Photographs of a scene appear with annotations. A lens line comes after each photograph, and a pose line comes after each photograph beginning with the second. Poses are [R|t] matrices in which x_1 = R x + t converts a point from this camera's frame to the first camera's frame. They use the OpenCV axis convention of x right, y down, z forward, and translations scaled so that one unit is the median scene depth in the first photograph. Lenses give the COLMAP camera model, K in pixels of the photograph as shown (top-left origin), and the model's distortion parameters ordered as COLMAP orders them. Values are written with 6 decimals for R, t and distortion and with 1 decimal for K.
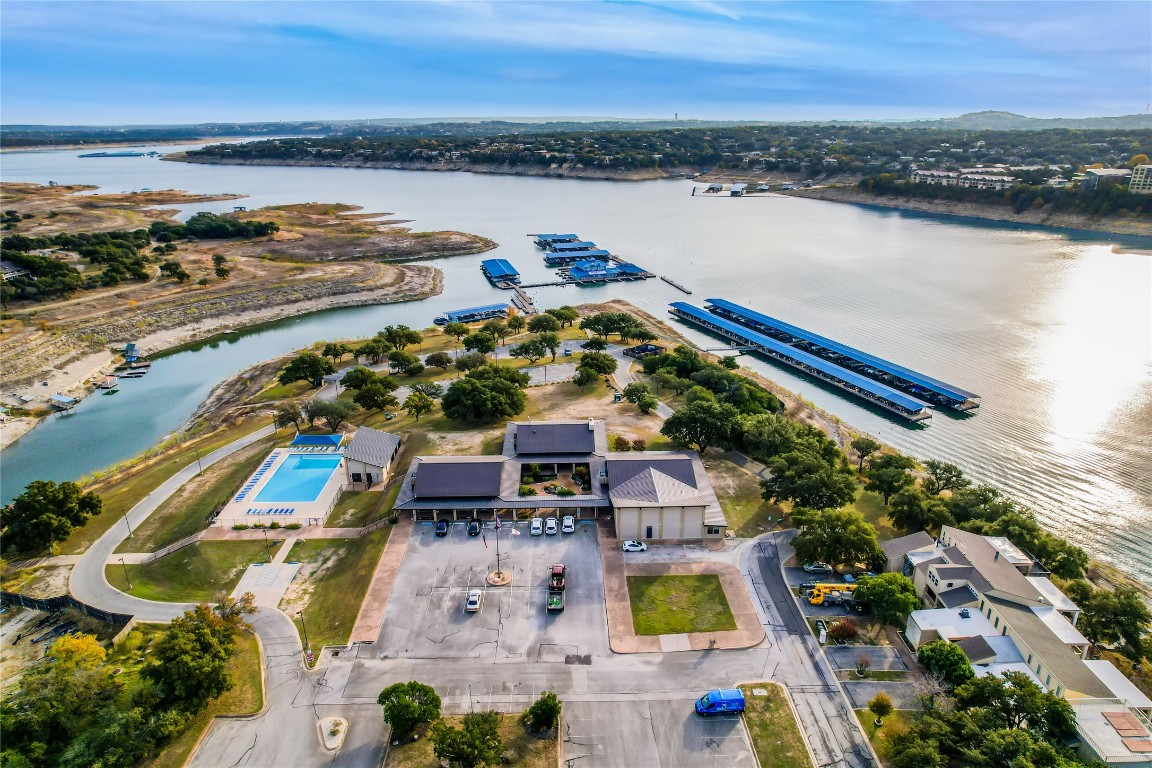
lens RADIAL K [[739.9, 0, 576.0], [0, 739.9, 384.0], [0, 0, 1]] dist [-0.082471, 0.080241]
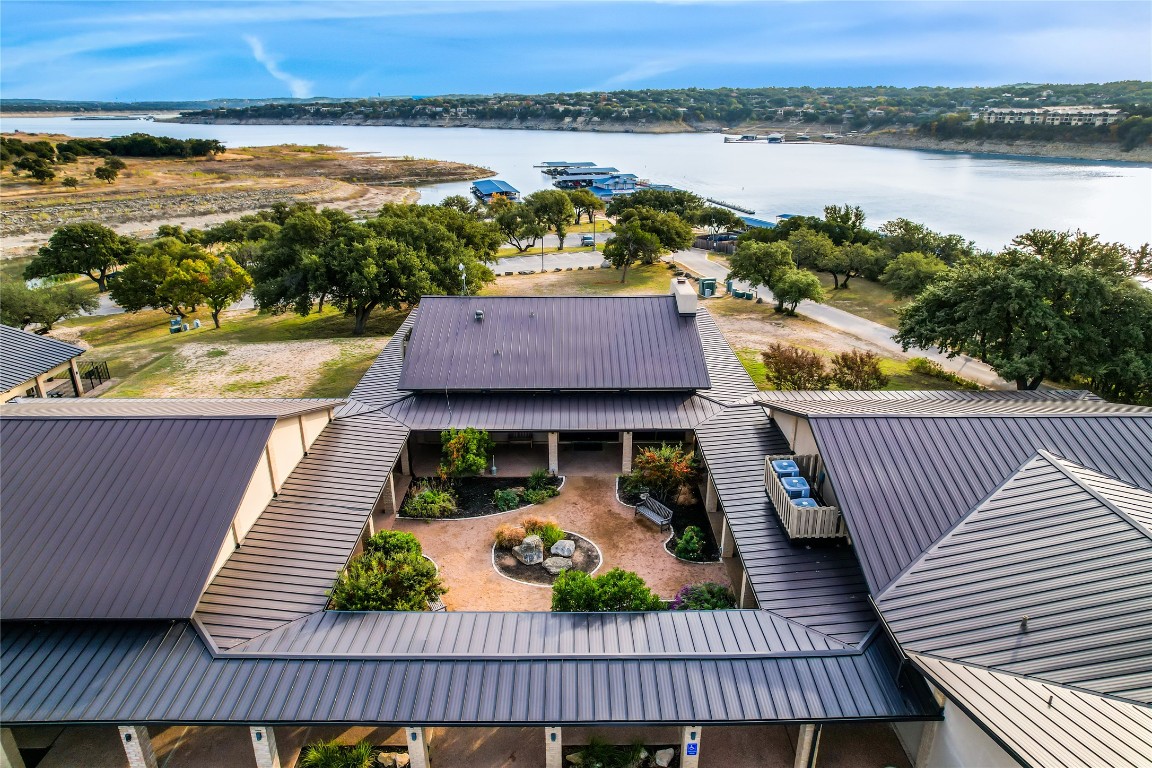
lens RADIAL K [[739.9, 0, 576.0], [0, 739.9, 384.0], [0, 0, 1]] dist [-0.082471, 0.080241]
pose [[0.999810, 0.012019, -0.015337, -0.002653], [-0.011647, 0.999641, 0.024124, 0.013950], [0.015621, -0.023941, 0.999591, 0.123004]]
